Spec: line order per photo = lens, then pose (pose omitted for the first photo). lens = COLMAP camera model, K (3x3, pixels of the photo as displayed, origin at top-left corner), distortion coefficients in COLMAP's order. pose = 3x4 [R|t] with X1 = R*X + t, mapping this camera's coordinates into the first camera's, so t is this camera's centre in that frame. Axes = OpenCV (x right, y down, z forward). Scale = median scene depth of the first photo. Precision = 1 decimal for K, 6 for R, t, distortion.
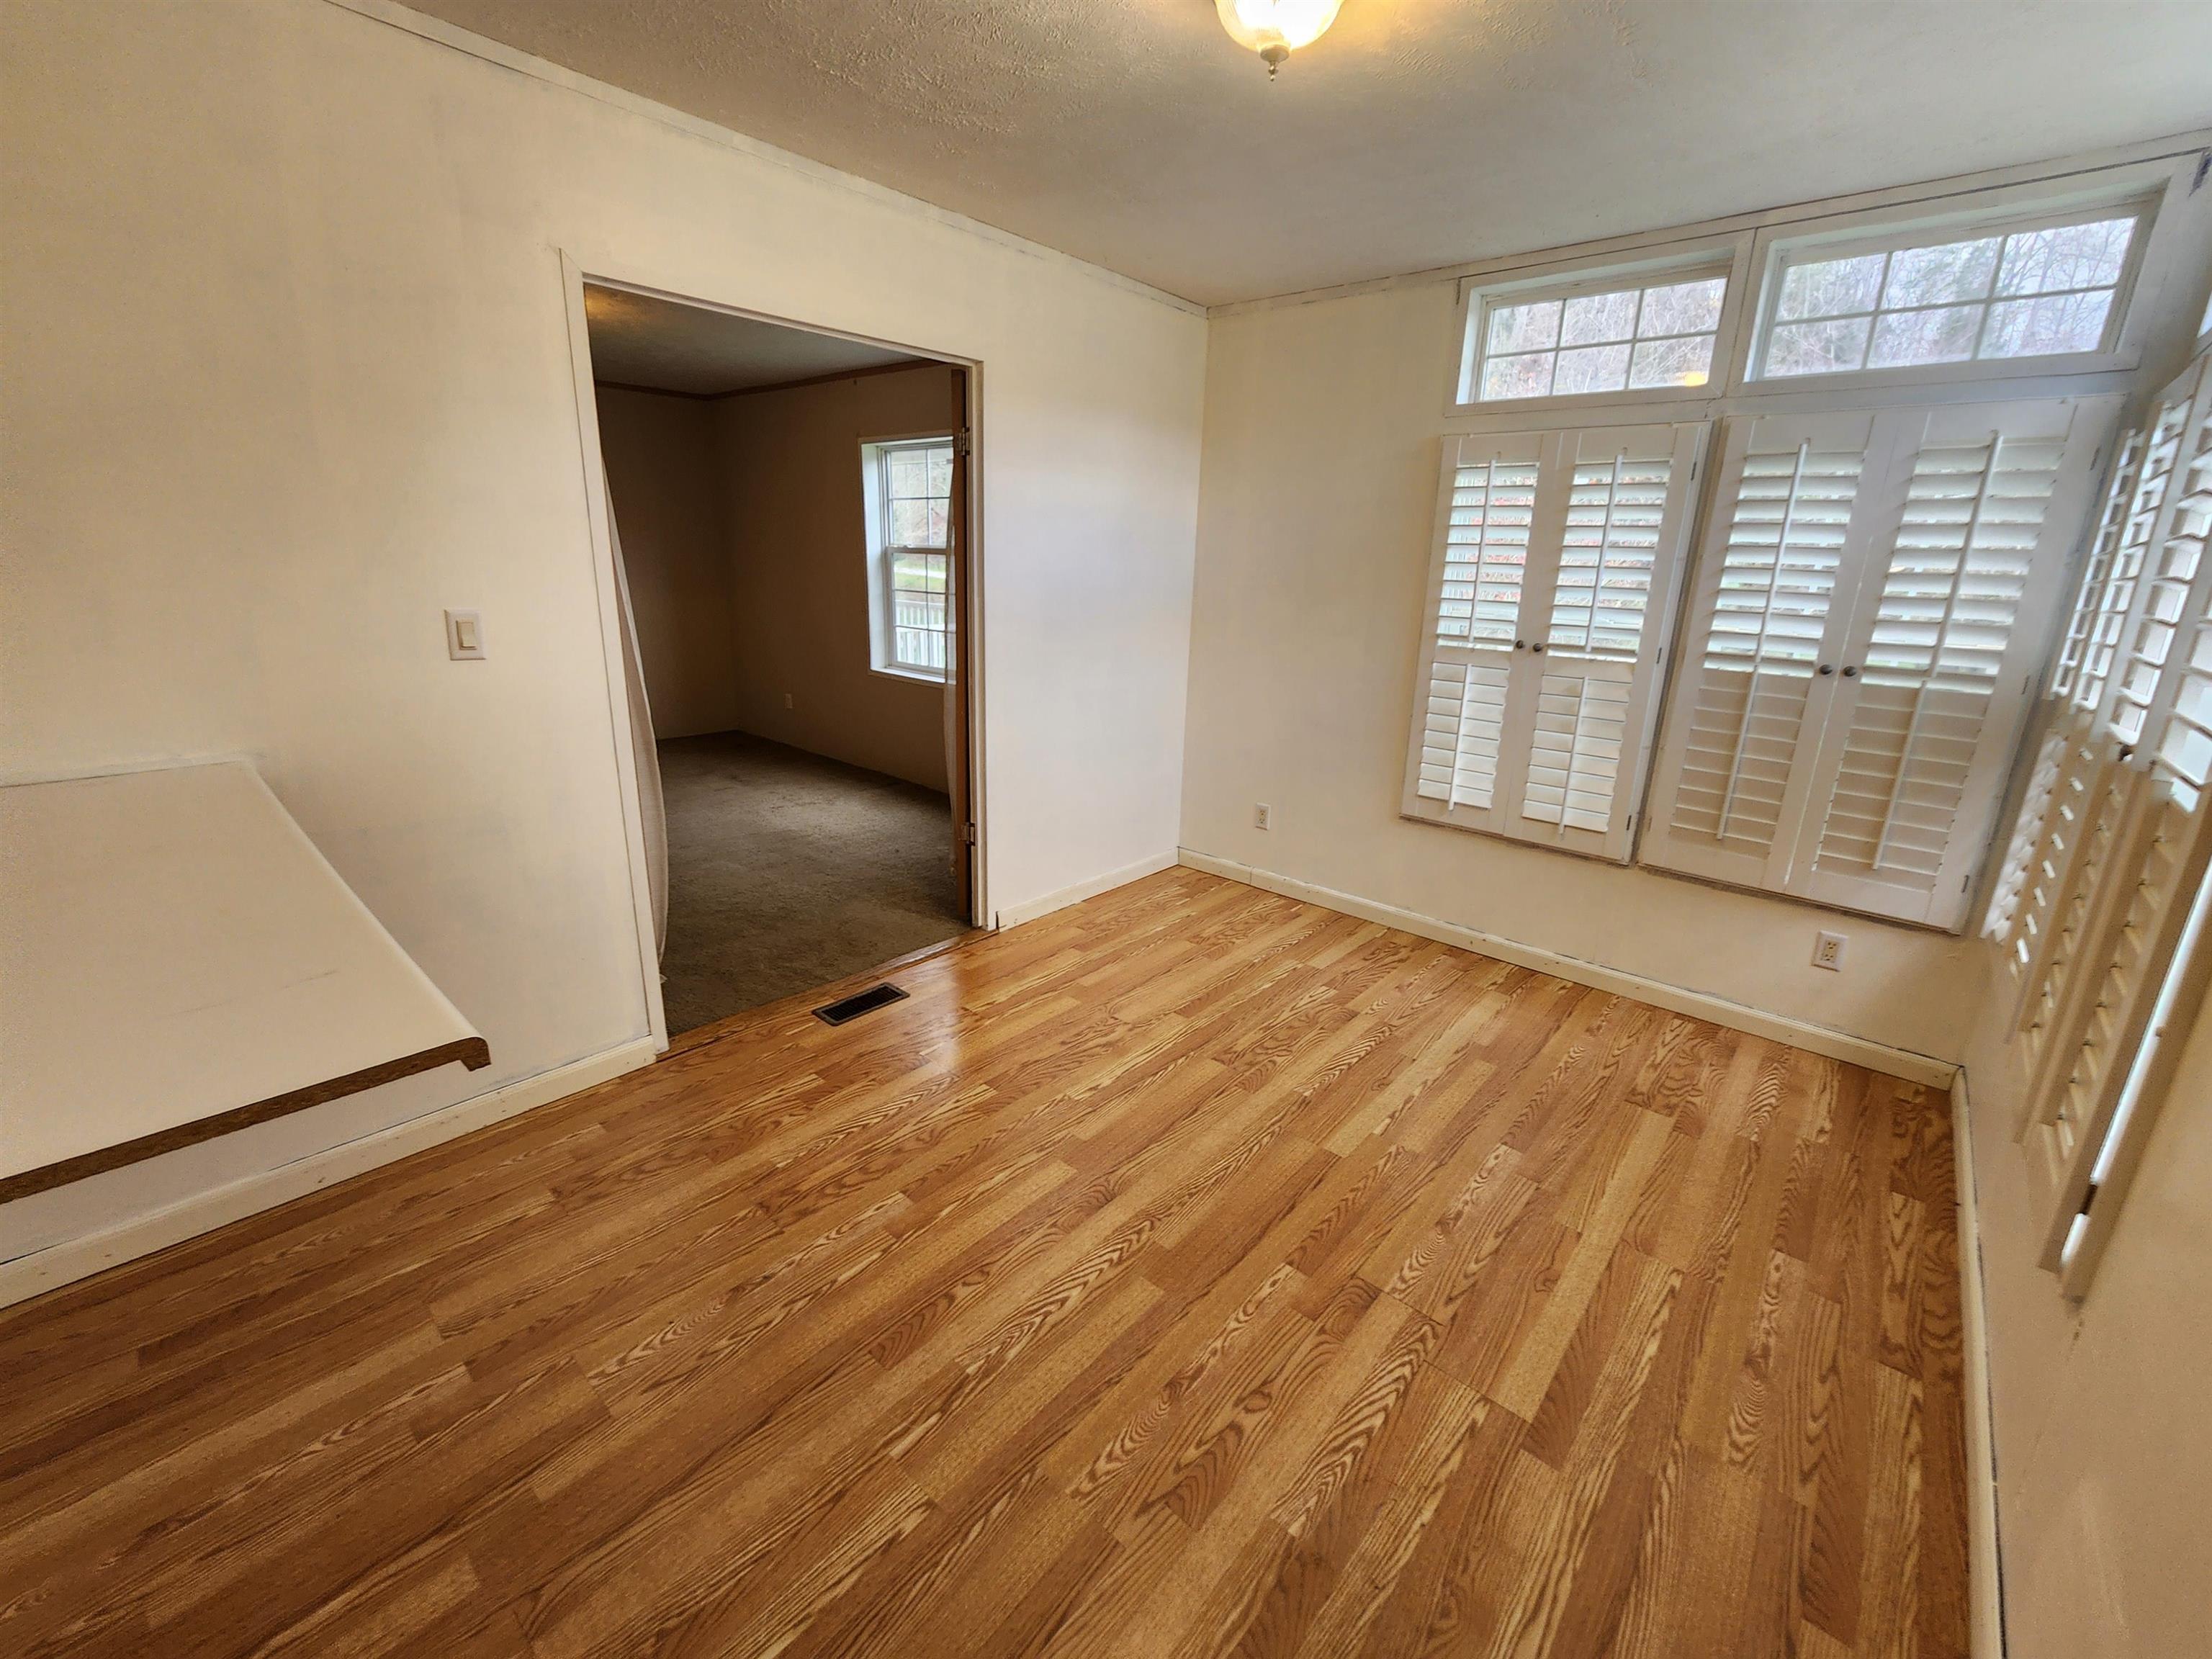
lens RADIAL K [[896.5, 0, 1104.0], [0, 896.5, 827.1], [0, 0, 1]] dist [0.002628, -0.000599]
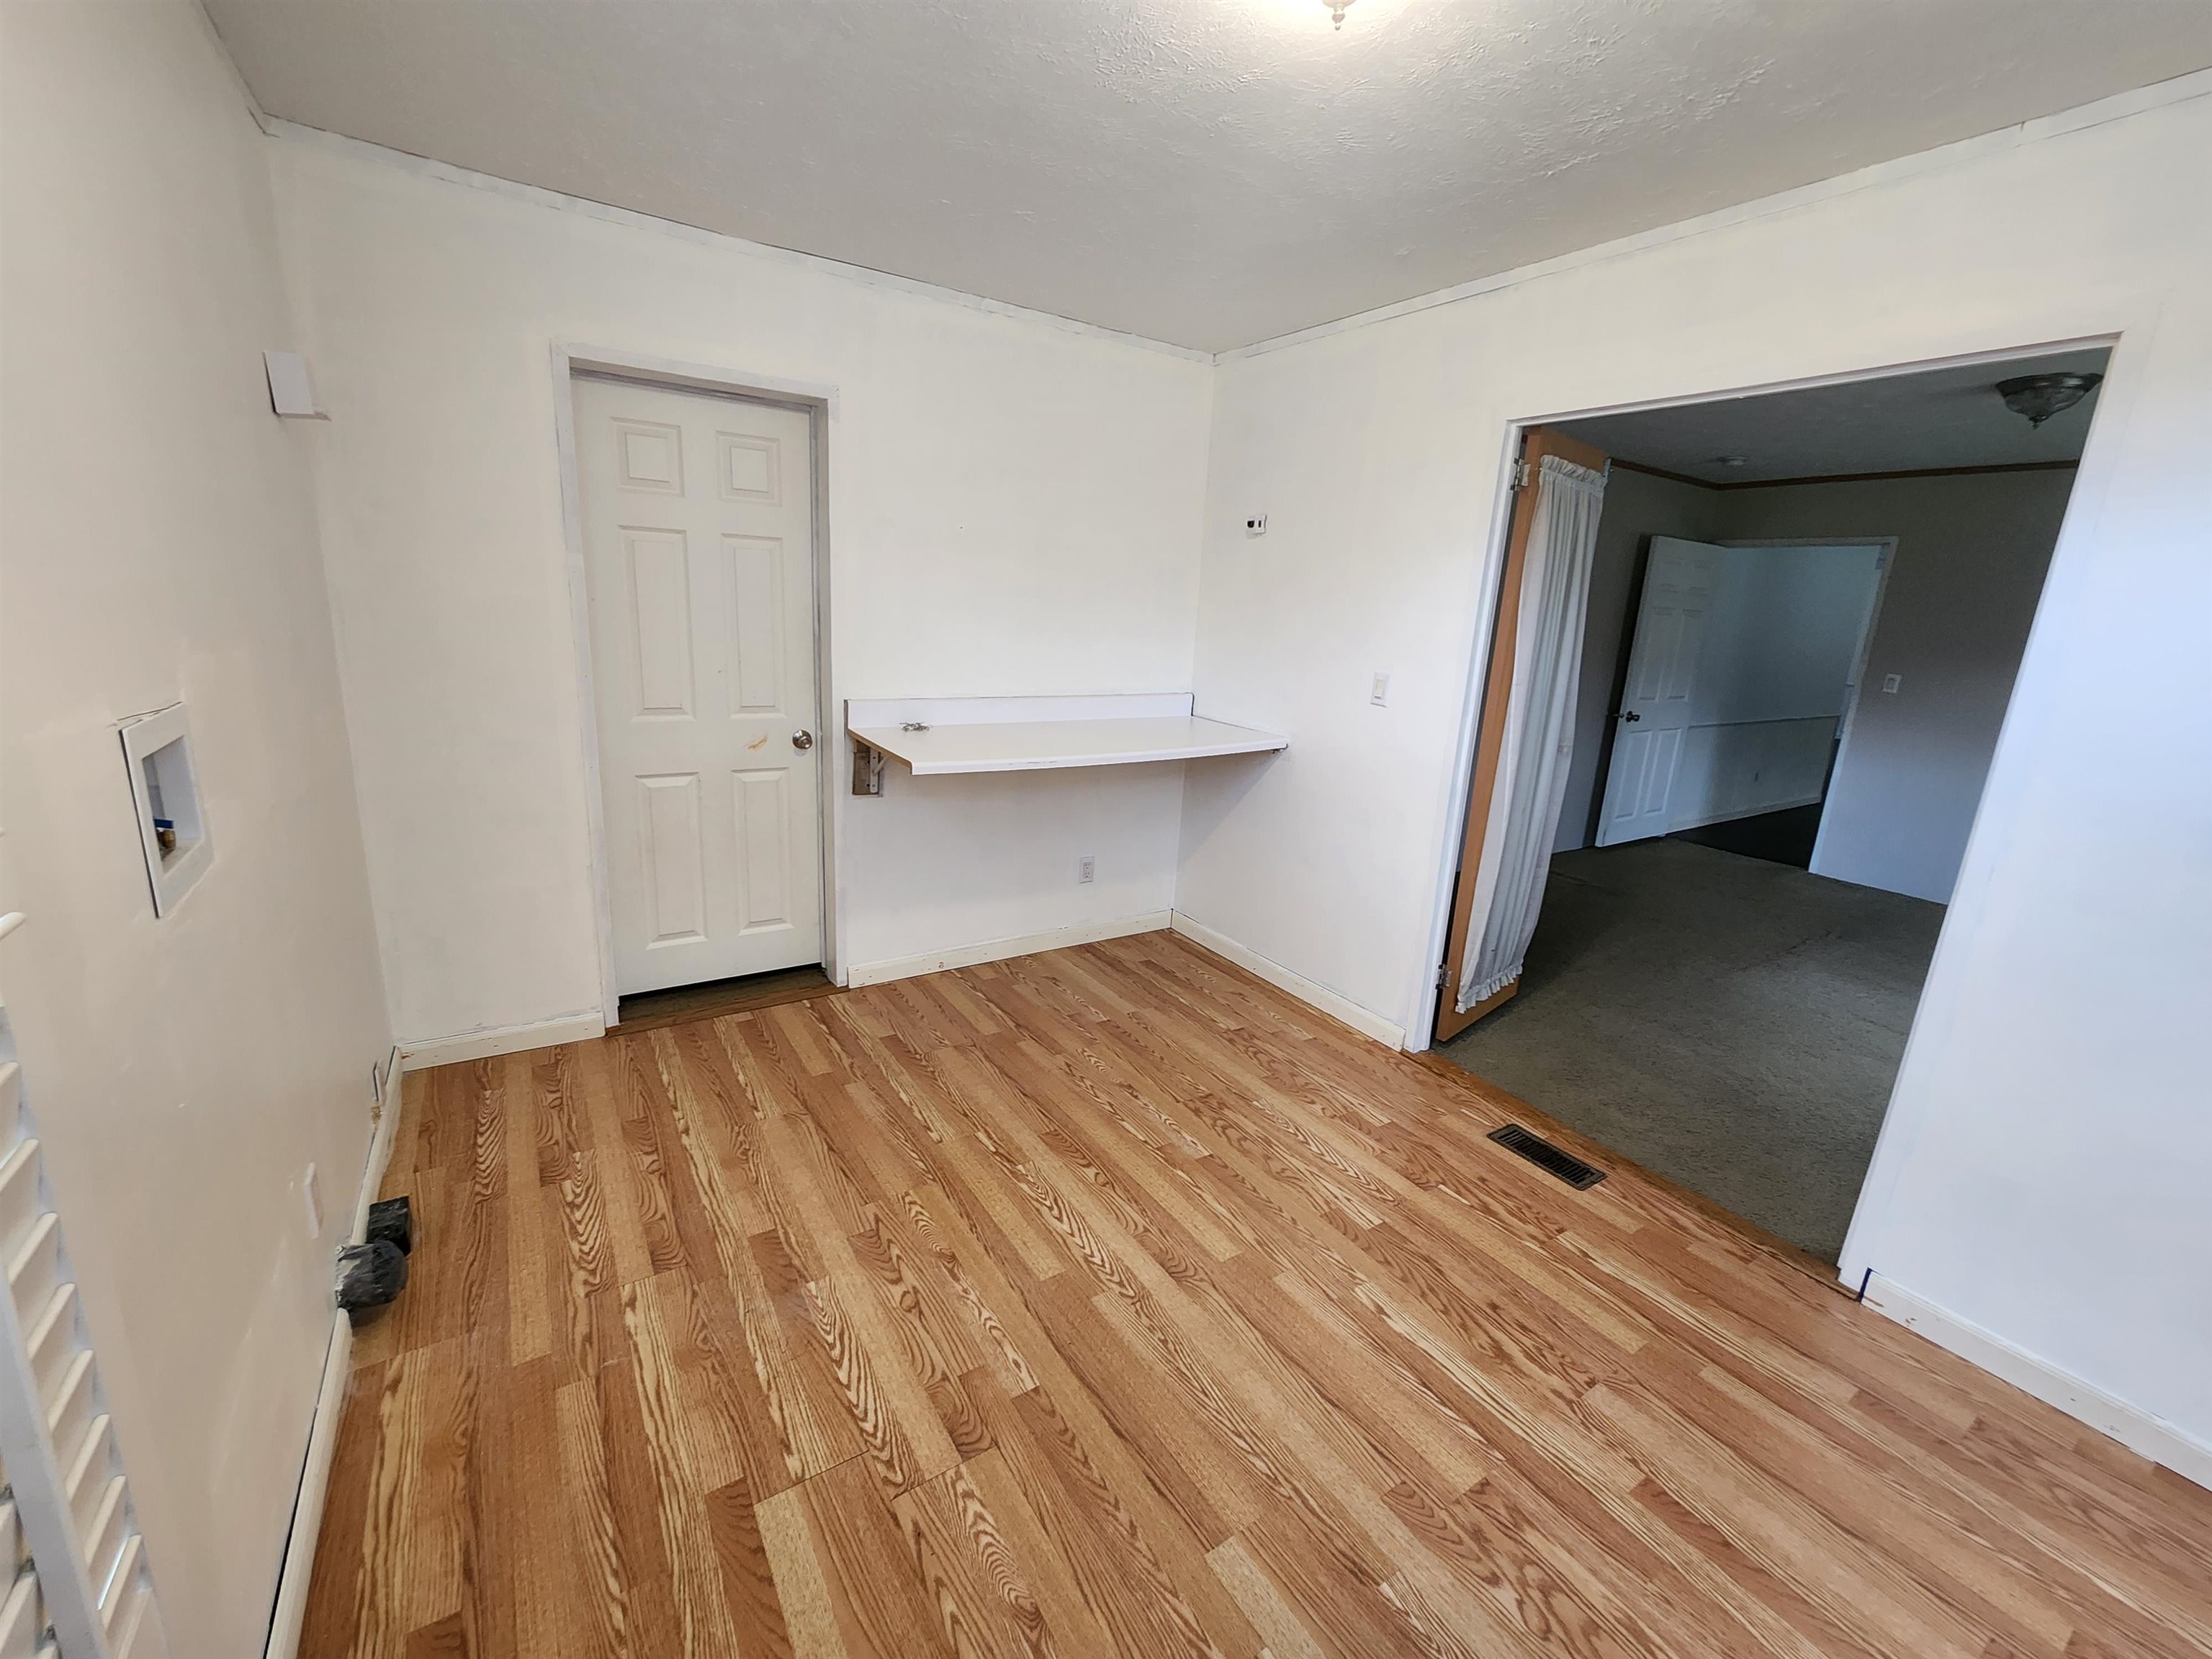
lens RADIAL K [[896.5, 0, 1093.1], [0, 896.5, 817.2], [0, 0, 1]] dist [0.002628, -0.000599]
pose [[-0.266006, 0.186286, -0.945801, 0.981224], [-0.341544, 0.899288, 0.273184, -0.297559], [0.901437, 0.395701, -0.175591, 1.046415]]
